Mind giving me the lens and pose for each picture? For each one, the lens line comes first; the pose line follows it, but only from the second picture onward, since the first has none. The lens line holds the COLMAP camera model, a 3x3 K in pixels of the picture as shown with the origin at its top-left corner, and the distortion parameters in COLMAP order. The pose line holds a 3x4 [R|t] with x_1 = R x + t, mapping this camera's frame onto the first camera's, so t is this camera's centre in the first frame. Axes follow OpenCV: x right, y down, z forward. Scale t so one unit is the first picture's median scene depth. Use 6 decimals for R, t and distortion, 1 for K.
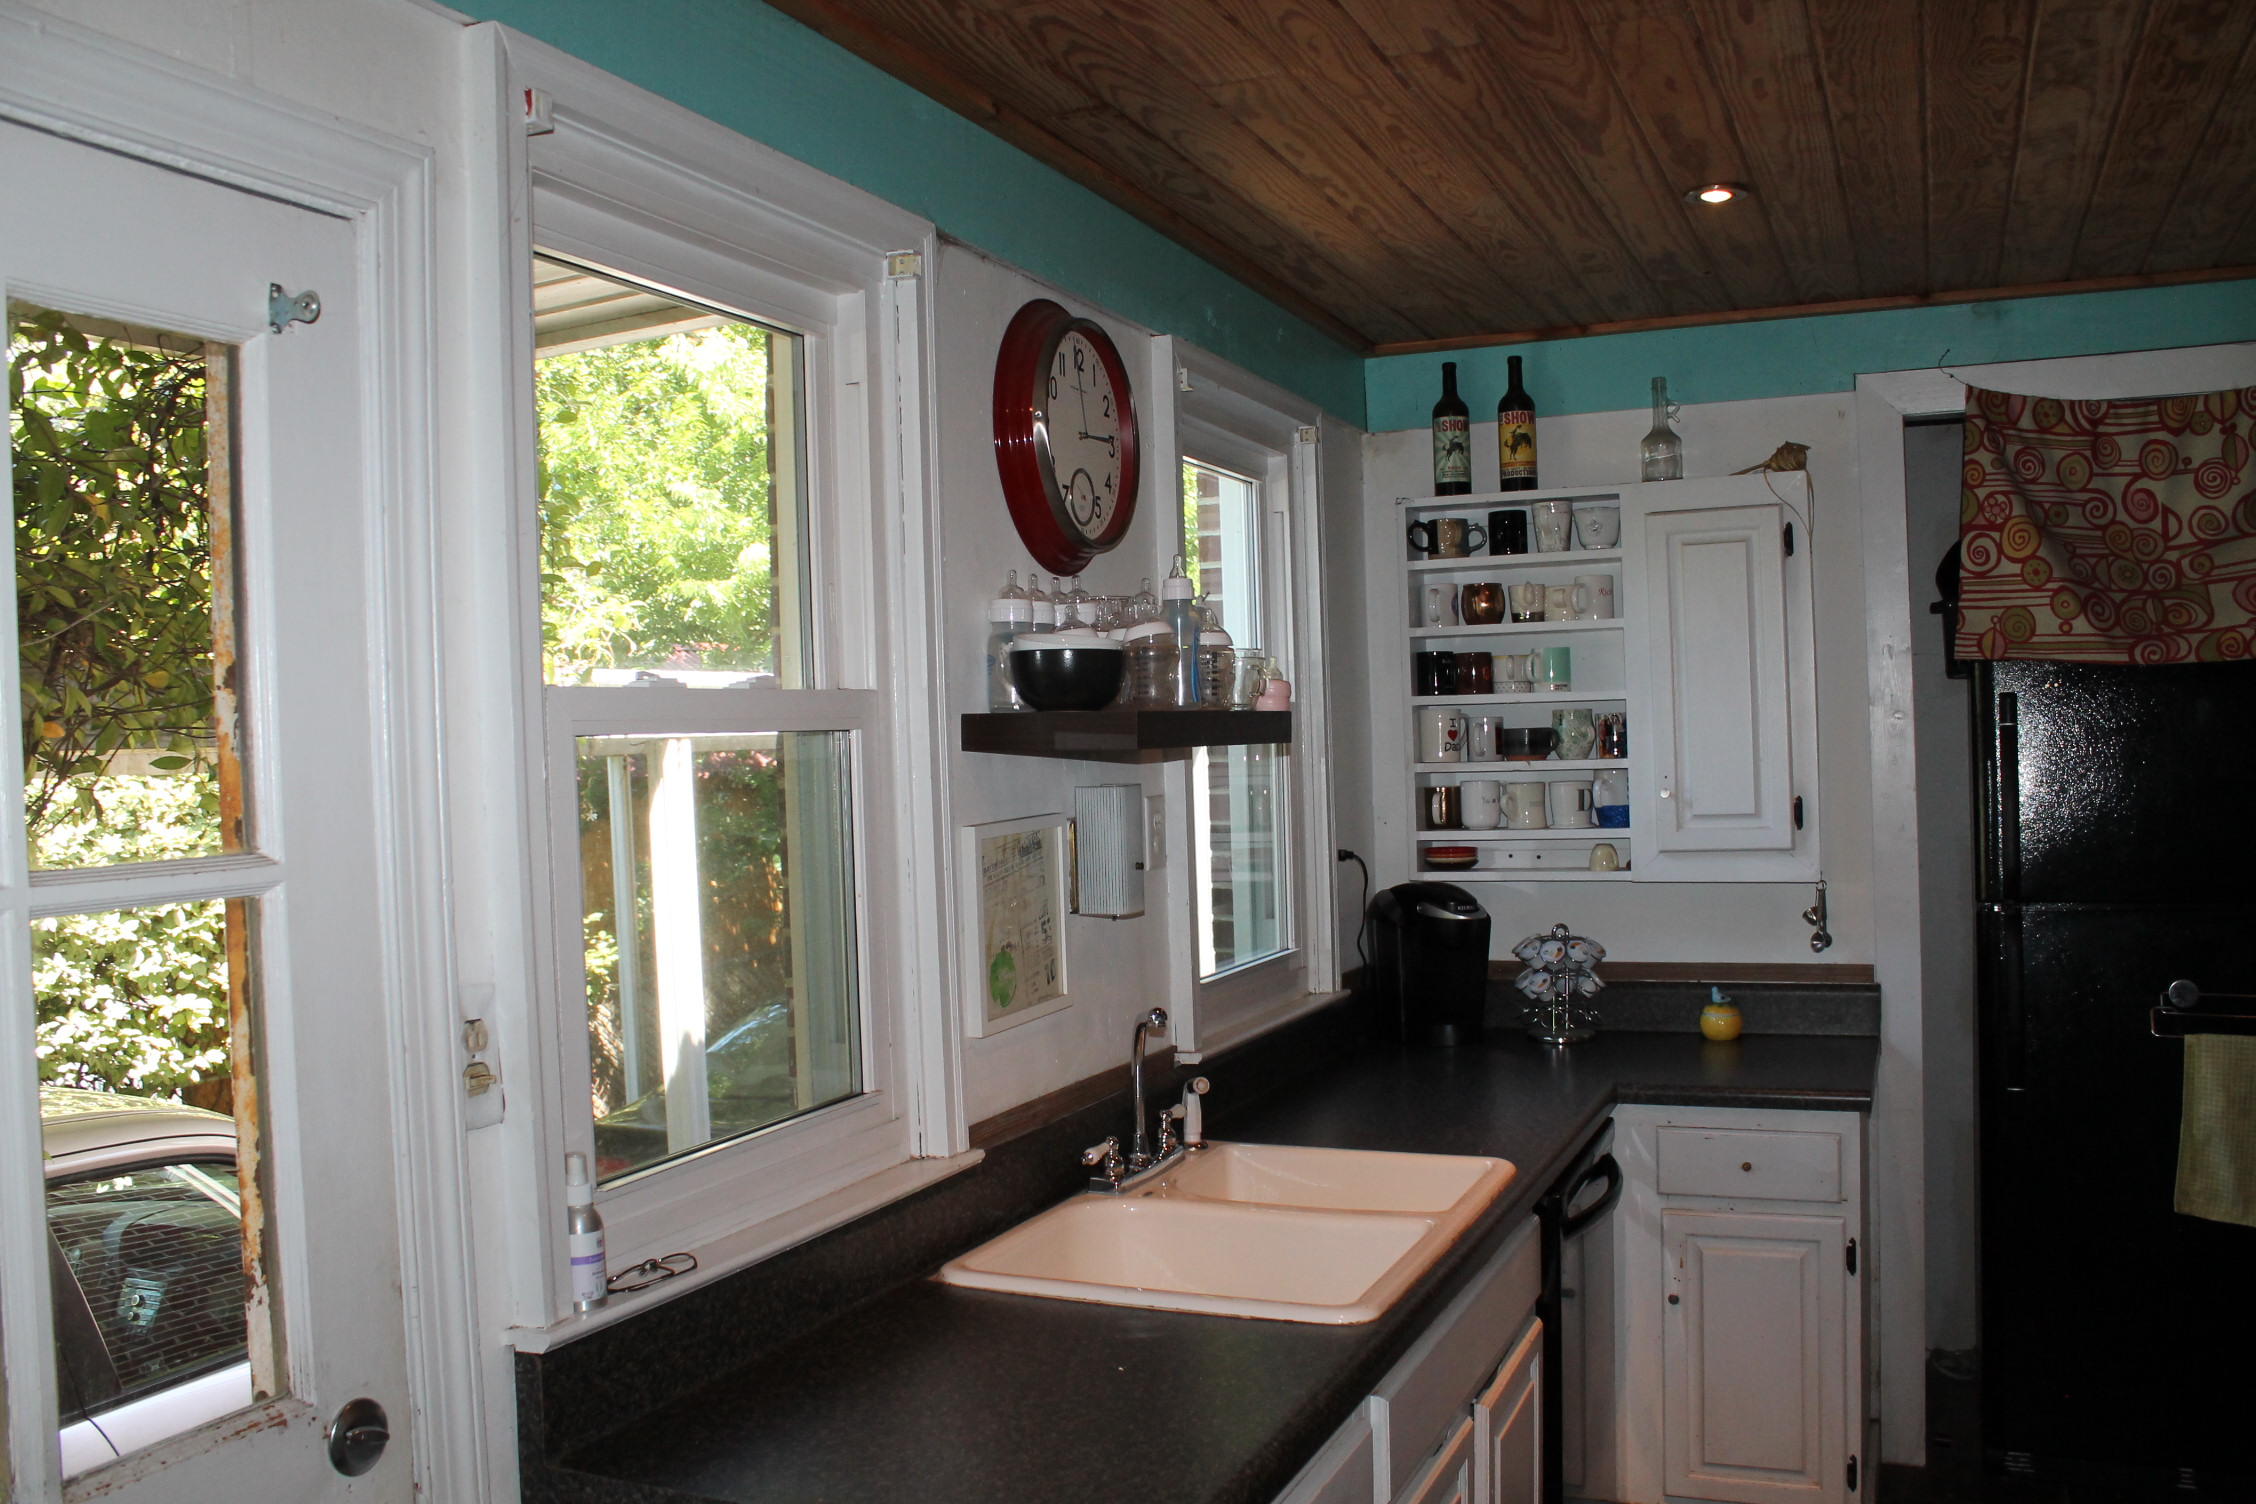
lens RADIAL K [[1931.6, 0, 1120.4], [0, 1931.6, 768.7], [0, 0, 1]] dist [-0.174471, 0.165514]
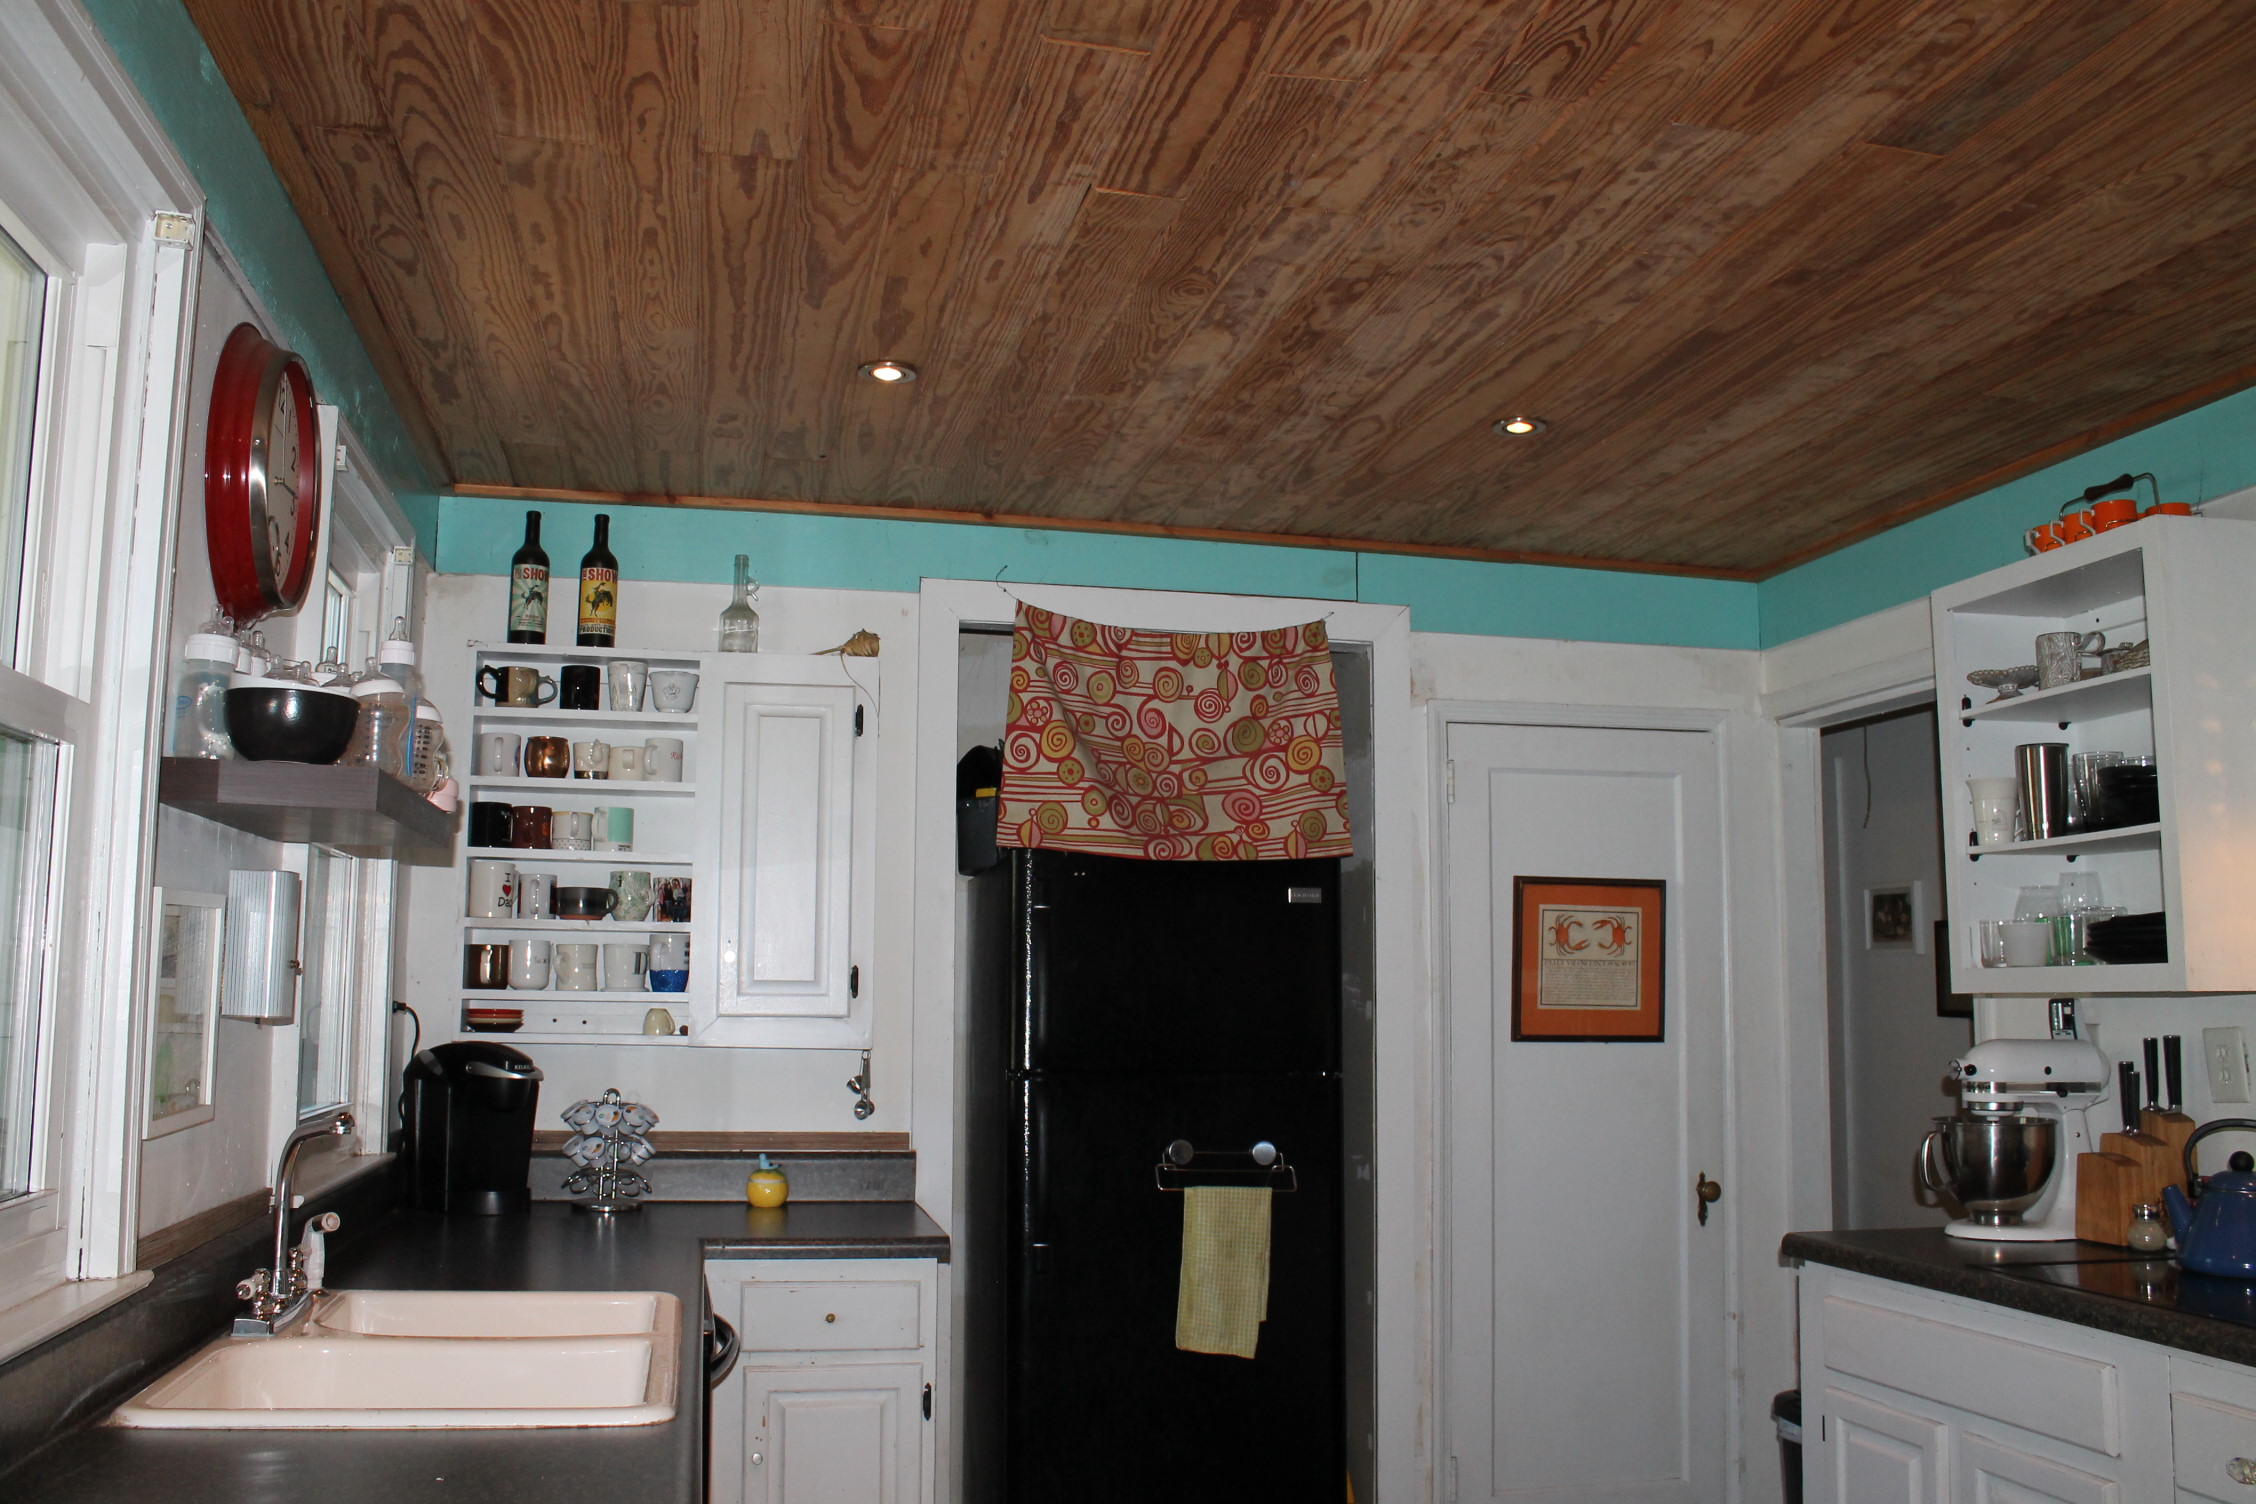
lens RADIAL K [[1931.6, 0, 1120.4], [0, 1931.6, 768.7], [0, 0, 1]] dist [-0.174471, 0.165514]
pose [[0.808894, 0.106895, 0.578155, -0.148001], [-0.023451, 0.988417, -0.149938, 0.063549], [-0.587486, 0.107725, 0.802032, 0.058010]]
